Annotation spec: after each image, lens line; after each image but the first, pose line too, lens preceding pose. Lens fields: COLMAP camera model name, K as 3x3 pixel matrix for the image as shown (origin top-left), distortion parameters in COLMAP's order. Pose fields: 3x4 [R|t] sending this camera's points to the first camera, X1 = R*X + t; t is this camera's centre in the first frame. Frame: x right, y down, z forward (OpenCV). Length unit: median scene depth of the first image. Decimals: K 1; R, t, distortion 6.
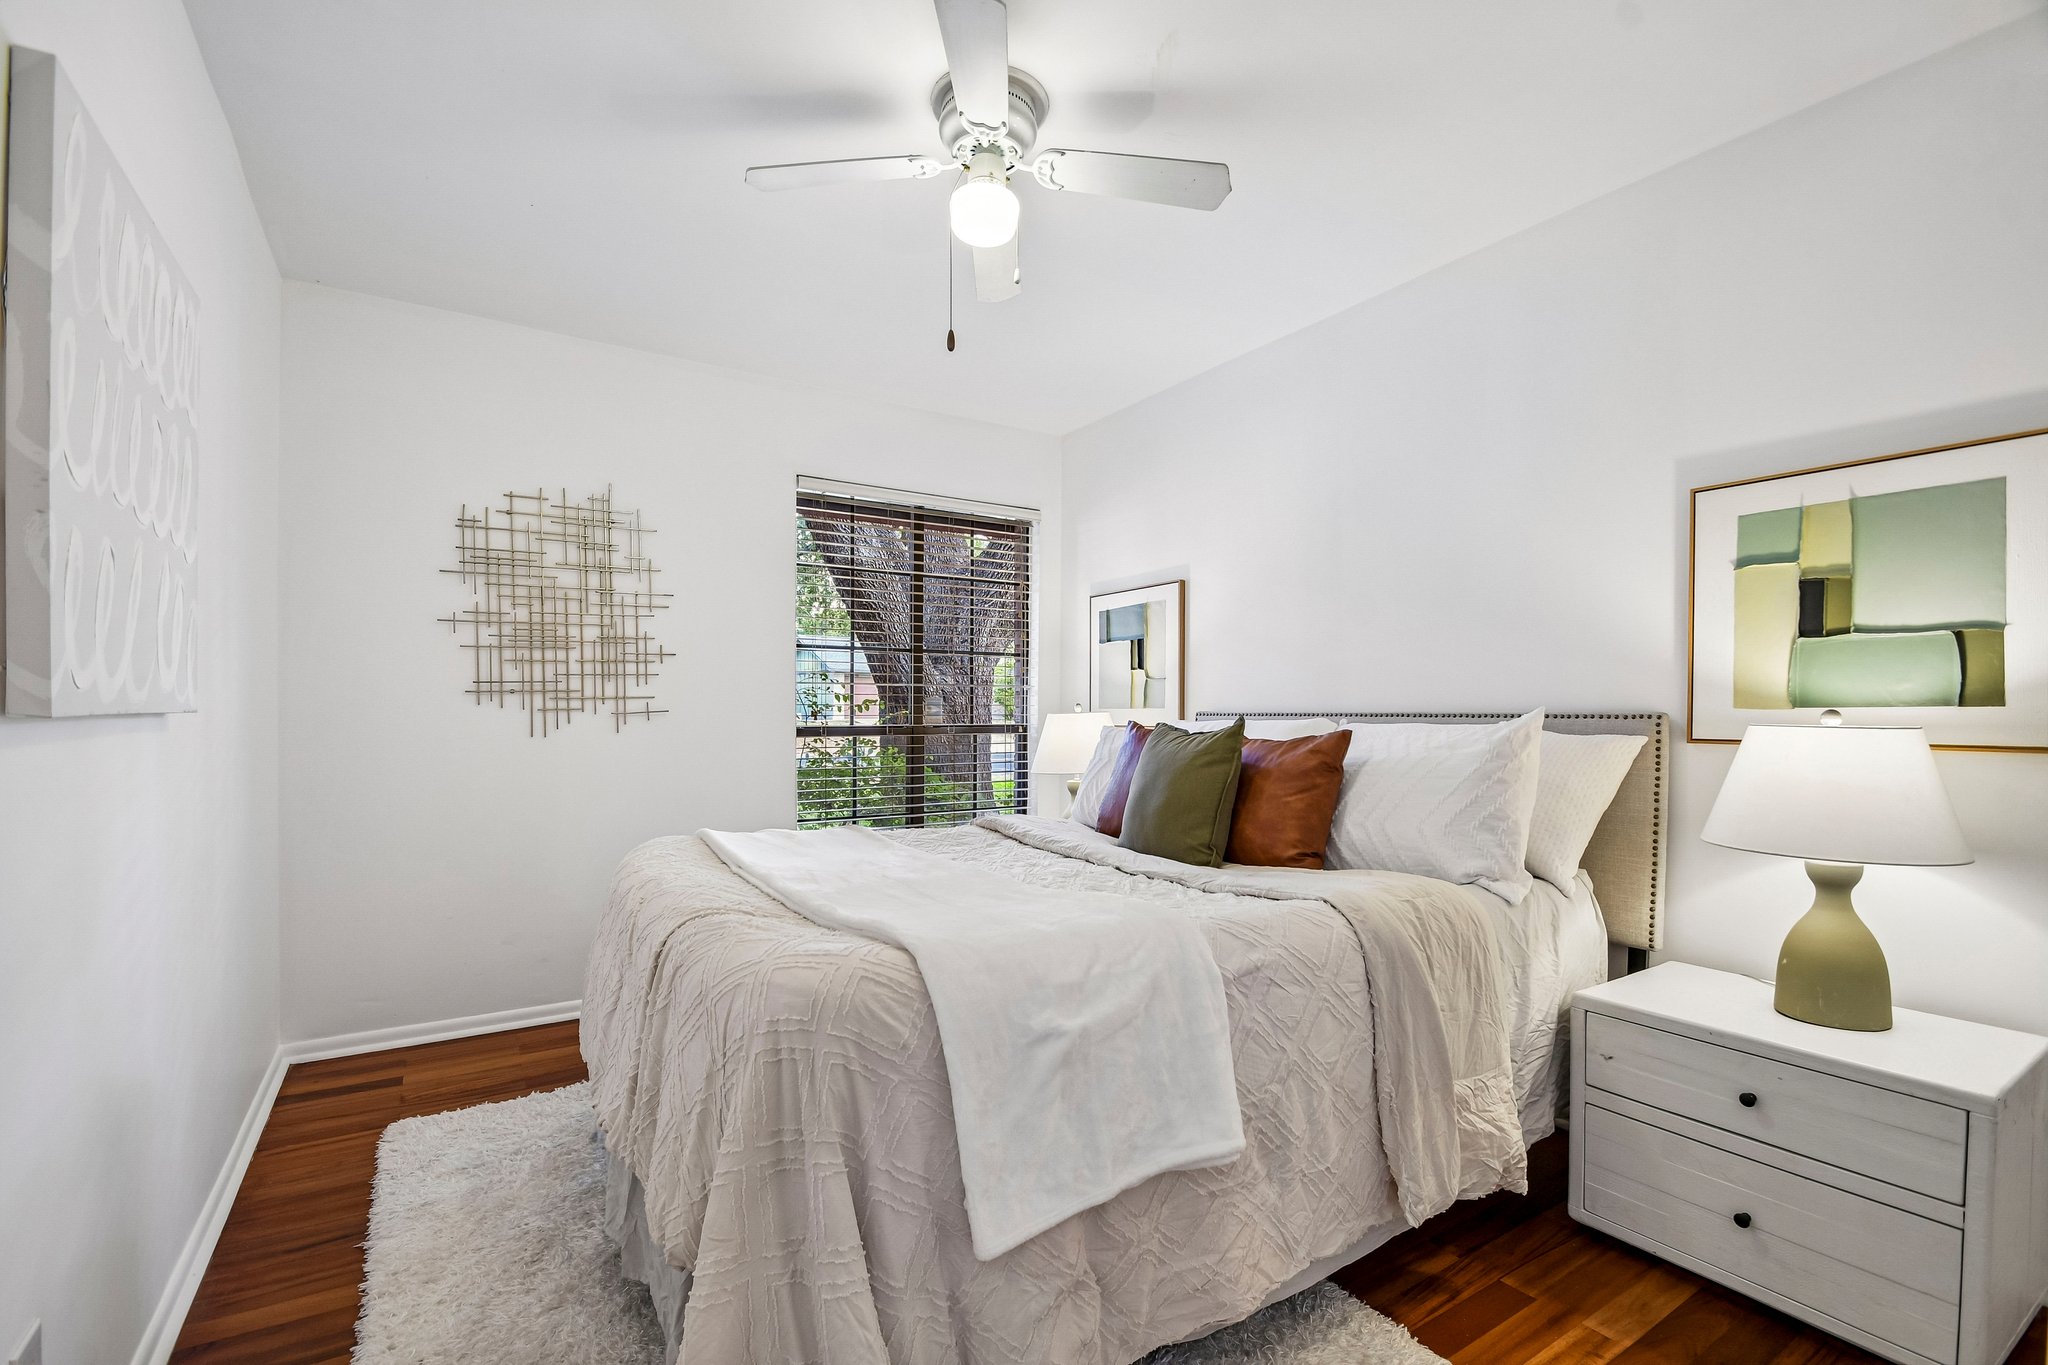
lens RADIAL K [[902.3, 0, 1009.2], [0, 902.3, 702.8], [0, 0, 1]] dist [0.003785, -0.006802]
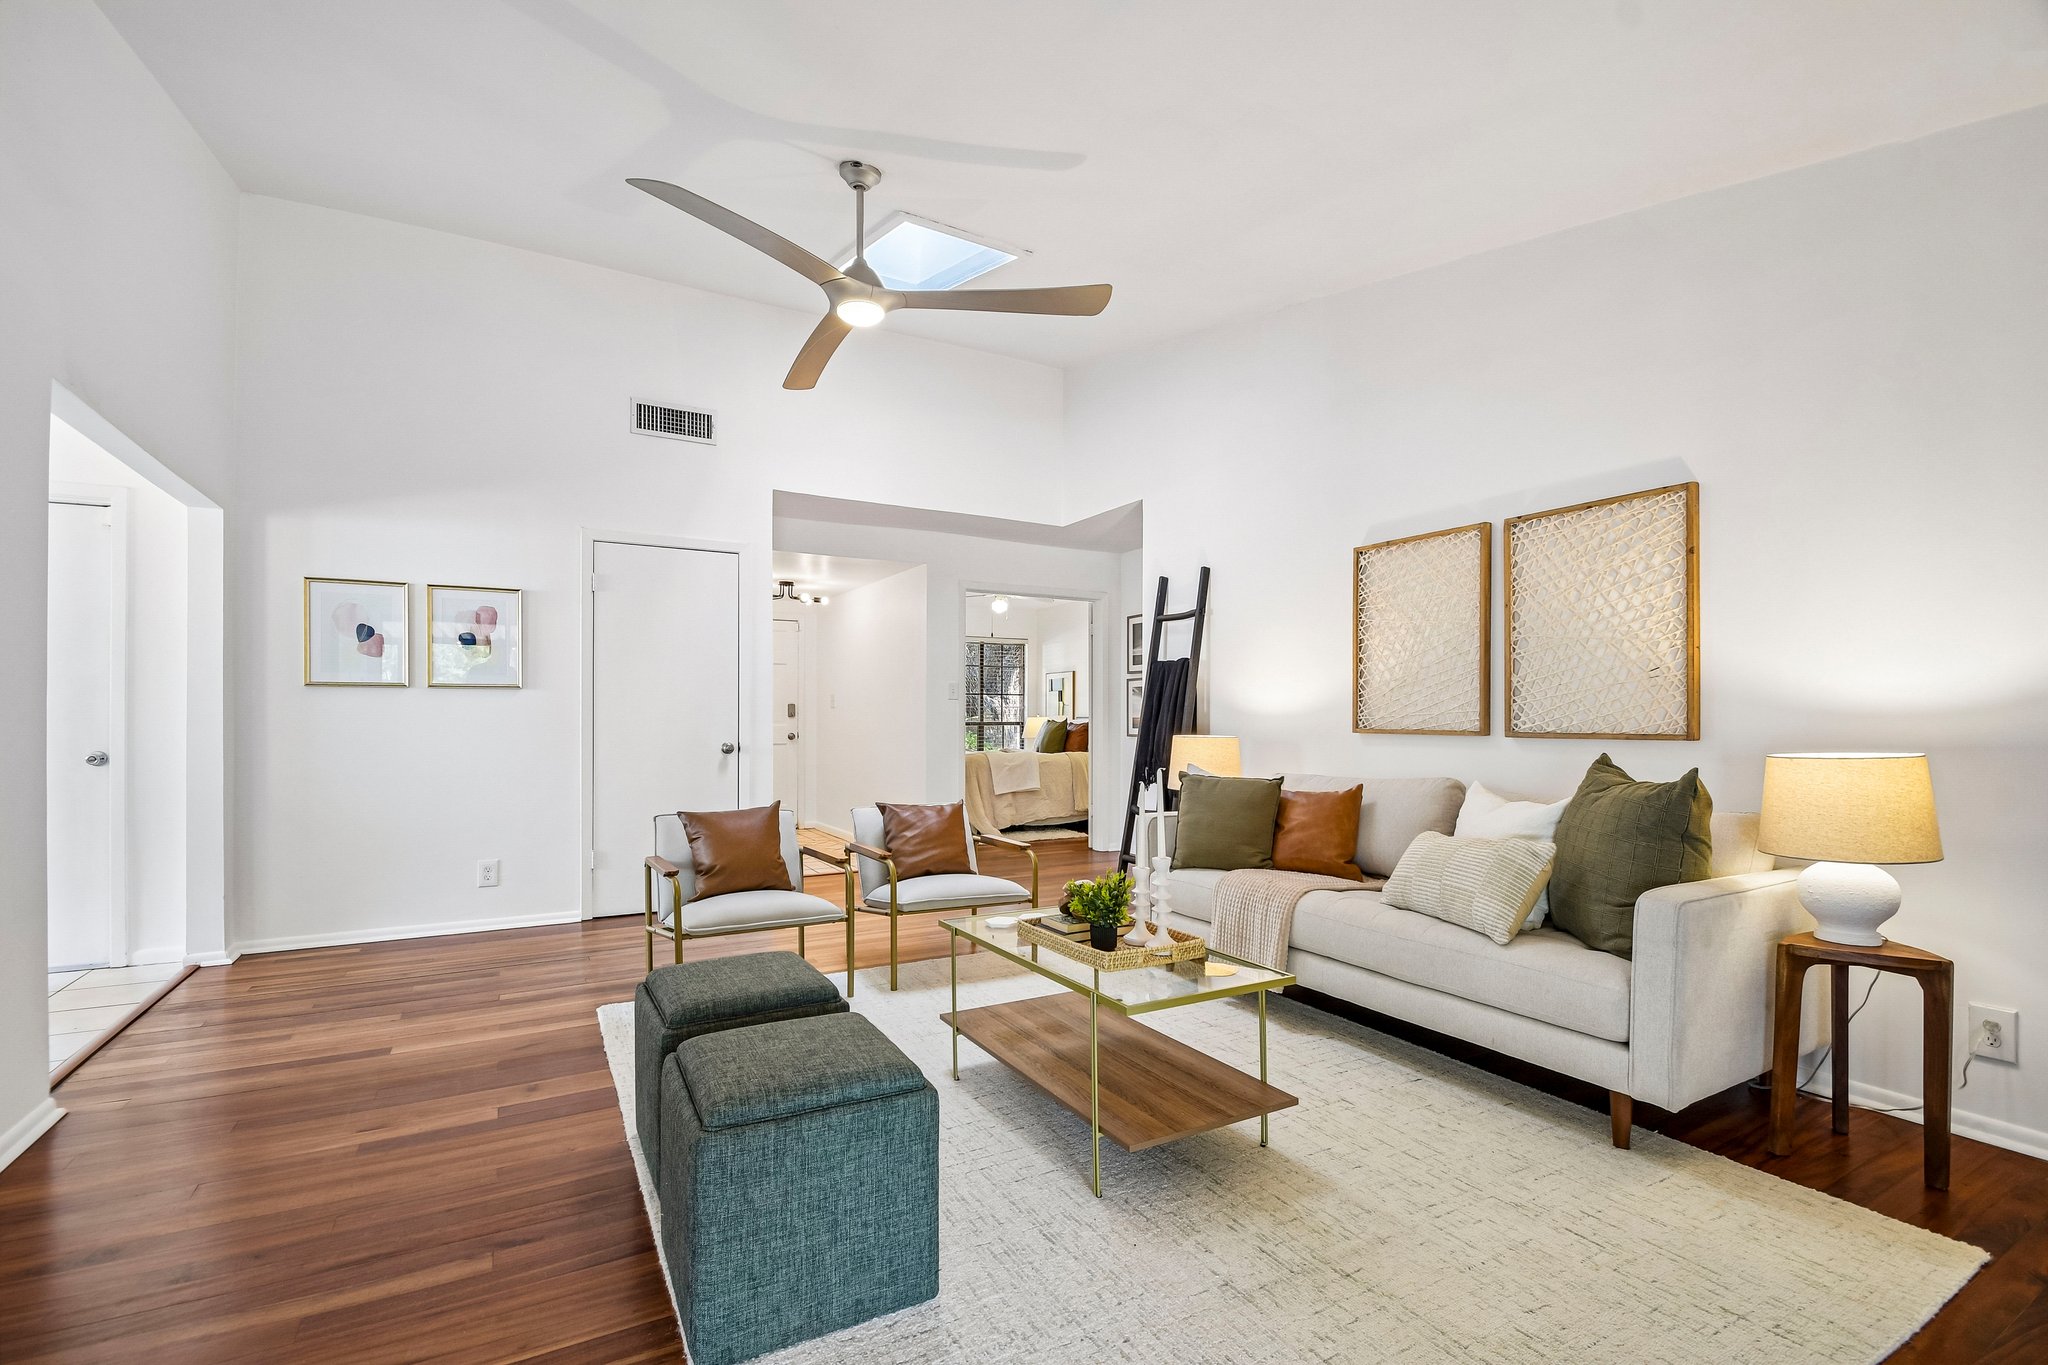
lens RADIAL K [[902.3, 0, 1017.9], [0, 902.3, 703.7], [0, 0, 1]] dist [0.003785, -0.006802]
pose [[0.998921, -0.001971, -0.046403, 0.233274], [0.001865, 0.999996, -0.002328, -0.039773], [0.046408, 0.002239, 0.998920, -3.009894]]
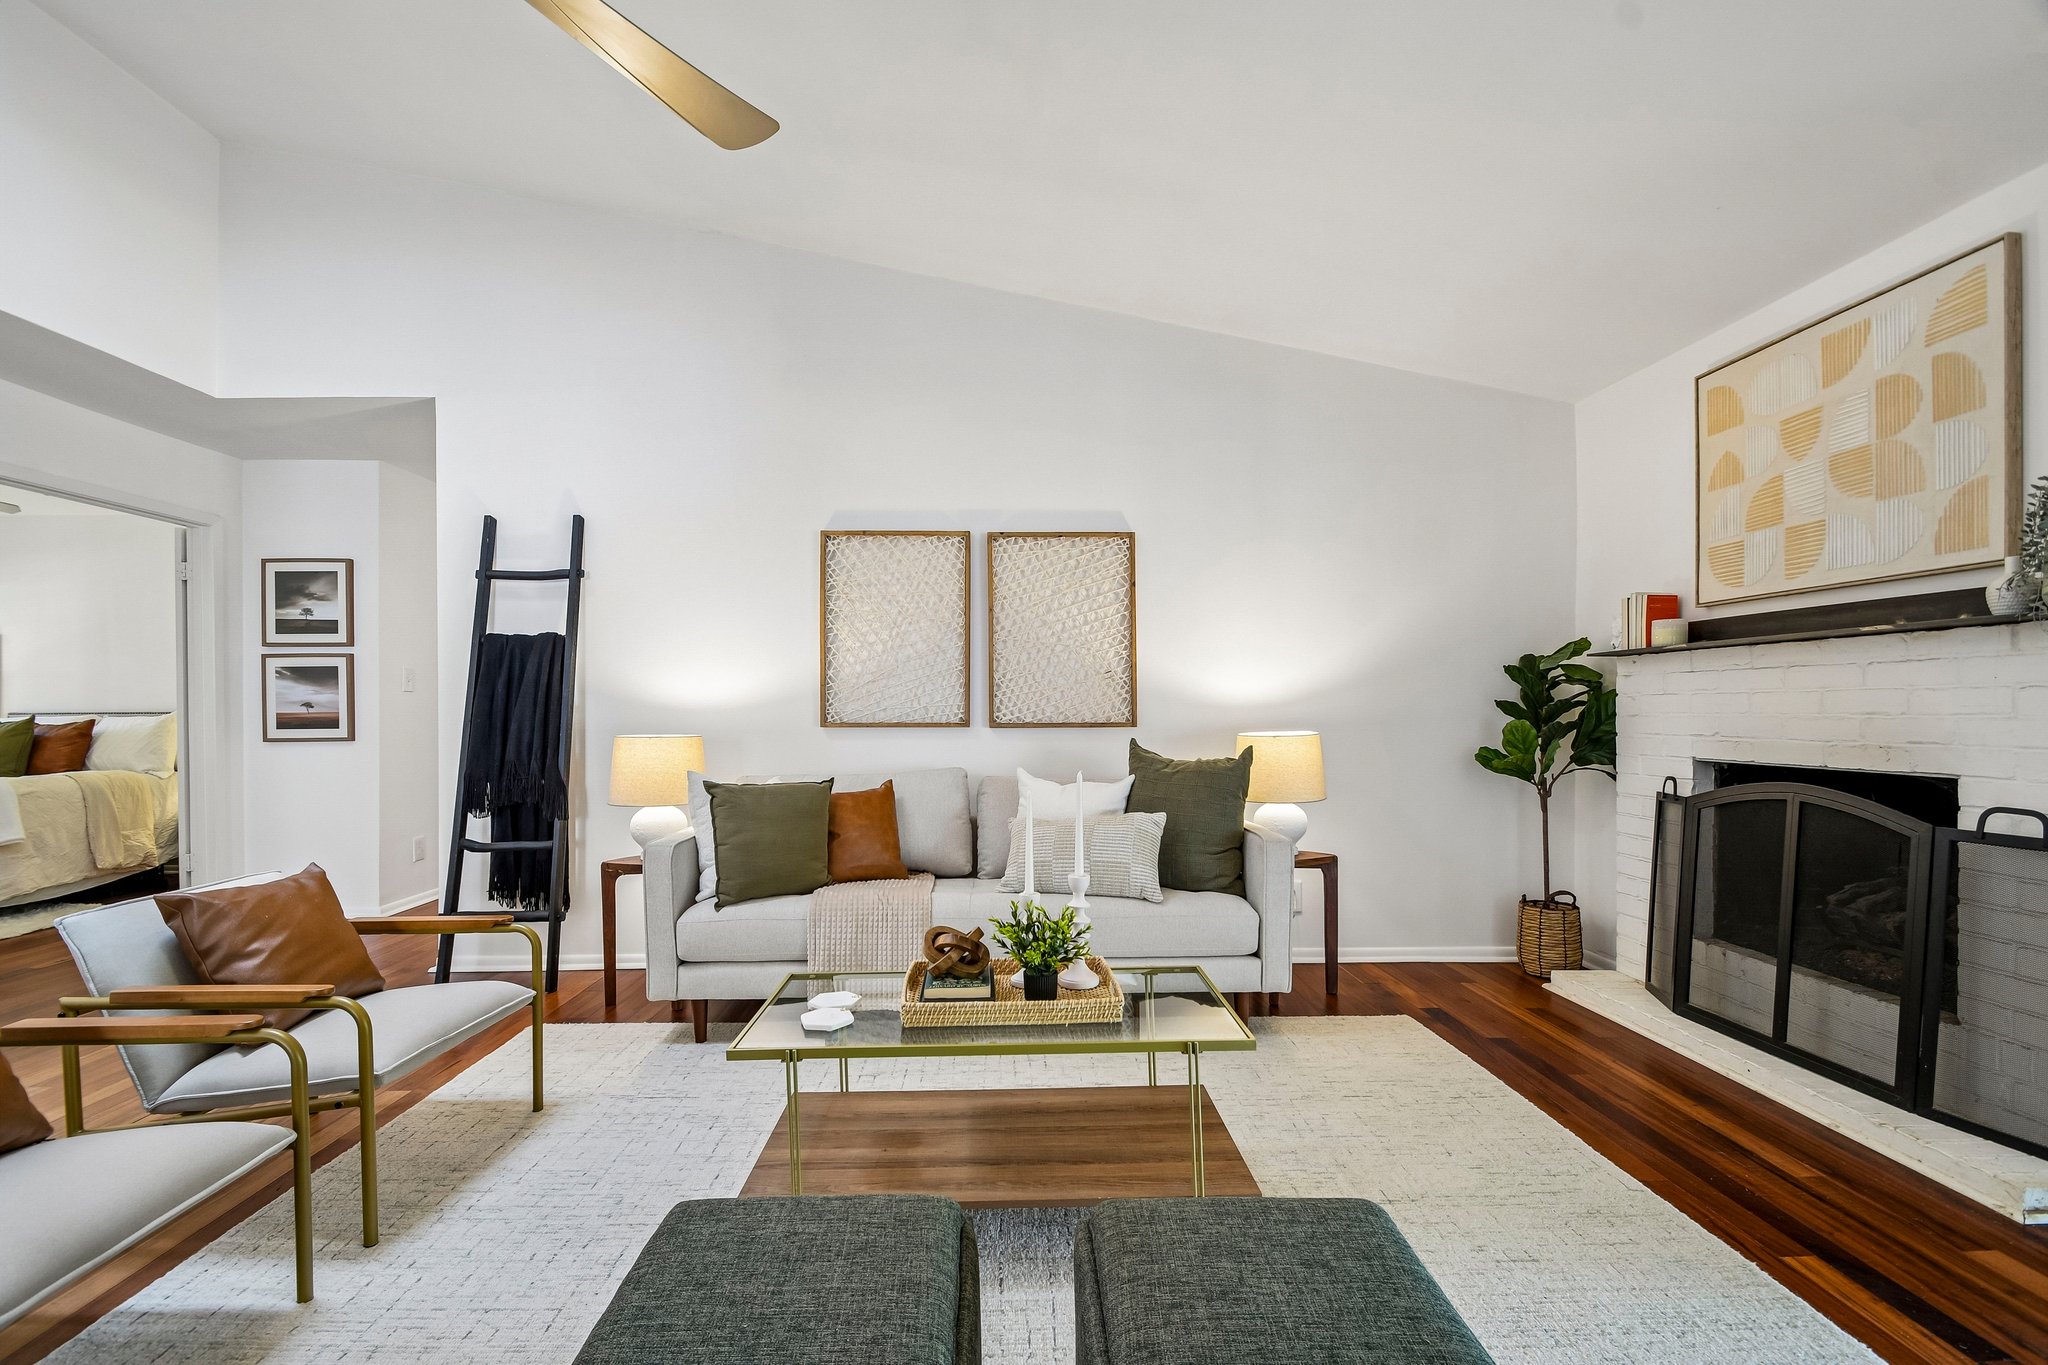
lens RADIAL K [[902.3, 0, 1016.5], [0, 902.3, 714.2], [0, 0, 1]] dist [0.003785, -0.006802]
pose [[0.506222, -0.011793, 0.862322, -0.455488], [-0.005970, 0.999835, 0.017178, -0.040635], [-0.862382, -0.013844, 0.506068, -2.357807]]
